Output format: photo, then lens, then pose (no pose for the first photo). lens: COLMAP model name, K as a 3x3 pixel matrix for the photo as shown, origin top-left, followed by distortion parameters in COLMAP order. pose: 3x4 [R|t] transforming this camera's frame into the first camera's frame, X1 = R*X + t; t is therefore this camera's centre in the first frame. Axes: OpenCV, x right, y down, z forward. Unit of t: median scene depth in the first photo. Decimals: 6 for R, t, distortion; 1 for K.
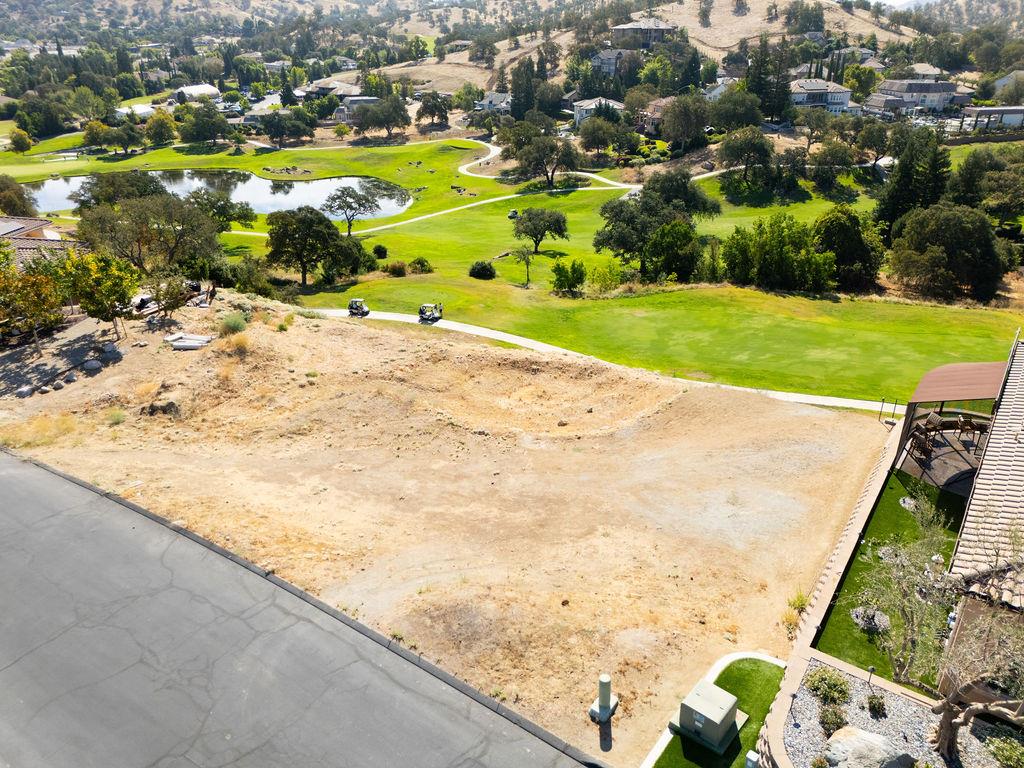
lens RADIAL K [[752.9, 0, 509.2], [0, 752.9, 383.9], [0, 0, 1]] dist [0.086048, -0.086232]
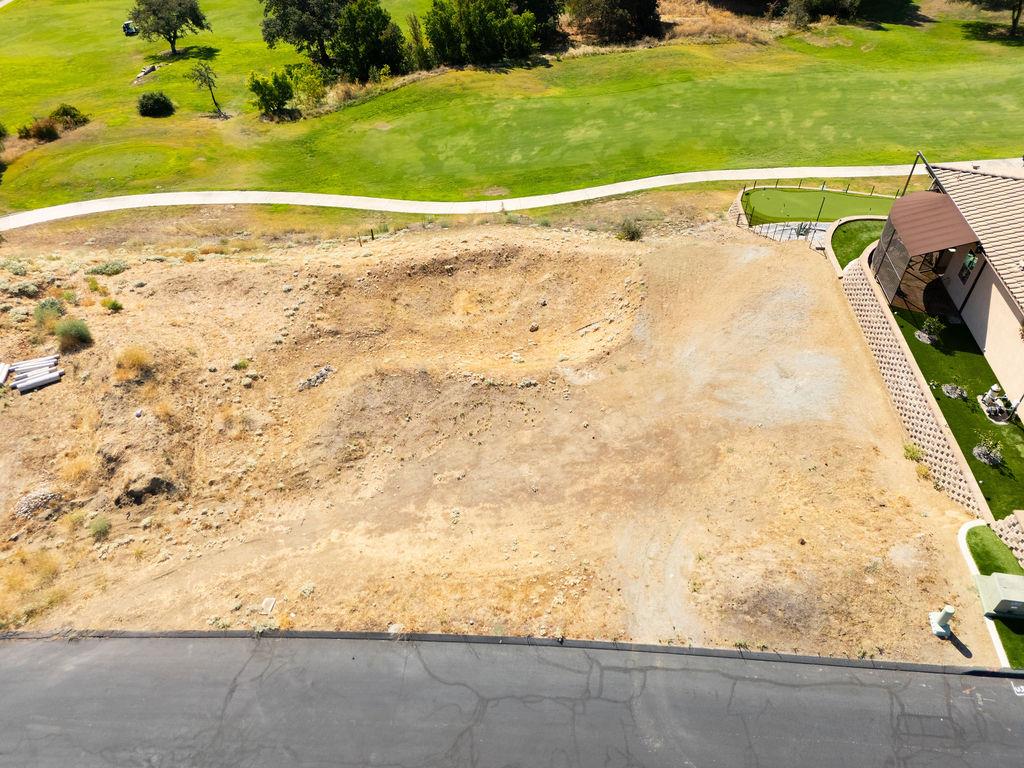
lens RADIAL K [[752.9, 0, 509.2], [0, 752.9, 383.9], [0, 0, 1]] dist [0.086048, -0.086232]
pose [[0.850925, -0.370469, 0.372396, -0.440375], [0.233450, 0.901793, 0.363691, -0.310158], [-0.470560, -0.222538, 0.853844, 0.176253]]
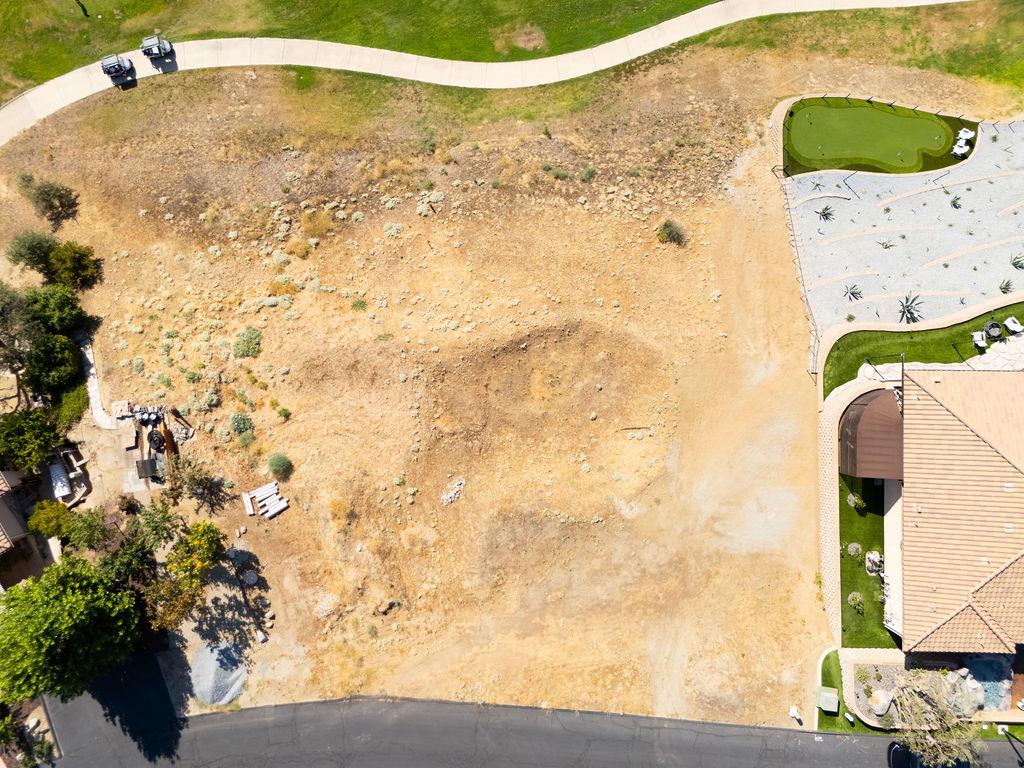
lens RADIAL K [[752.9, 0, 509.2], [0, 752.9, 383.9], [0, 0, 1]] dist [0.086048, -0.086232]
pose [[0.819559, -0.572951, -0.007092, -0.013585], [0.256154, 0.355279, 0.898978, -1.537907], [-0.512551, -0.738582, 0.437936, 0.640426]]
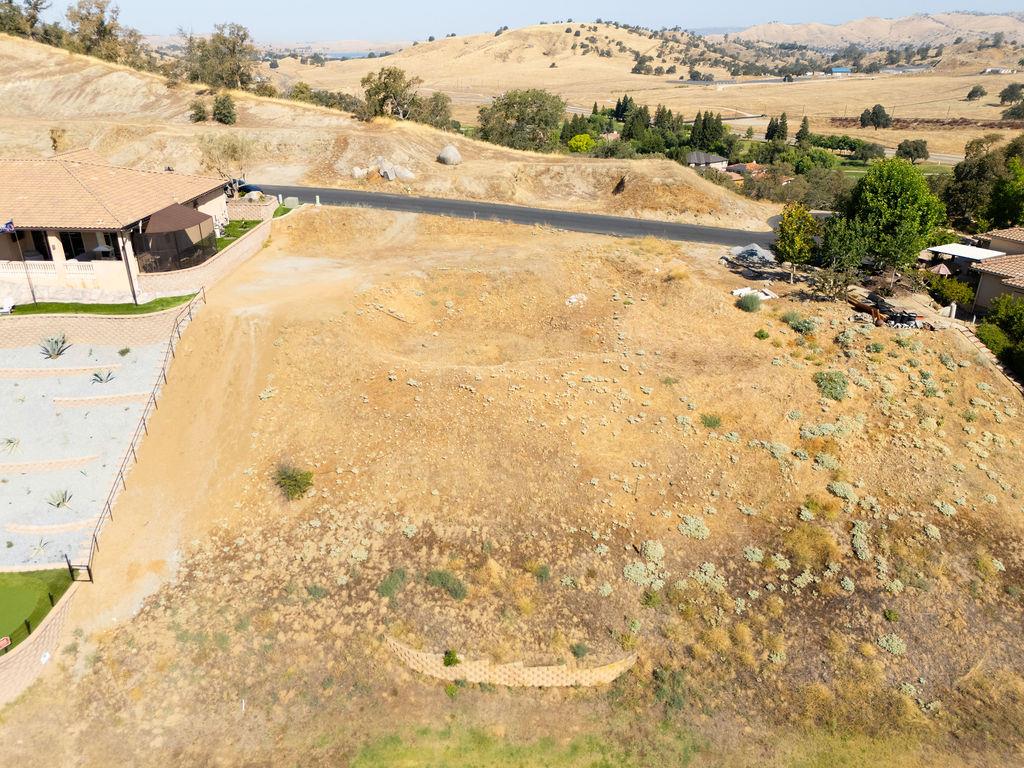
lens RADIAL K [[752.9, 0, 509.2], [0, 752.9, 383.9], [0, 0, 1]] dist [0.086048, -0.086232]
pose [[-0.832338, 0.222800, -0.507518, 0.771198], [-0.243995, 0.674875, 0.696427, -1.054246], [0.497675, 0.703494, -0.507362, 2.150152]]
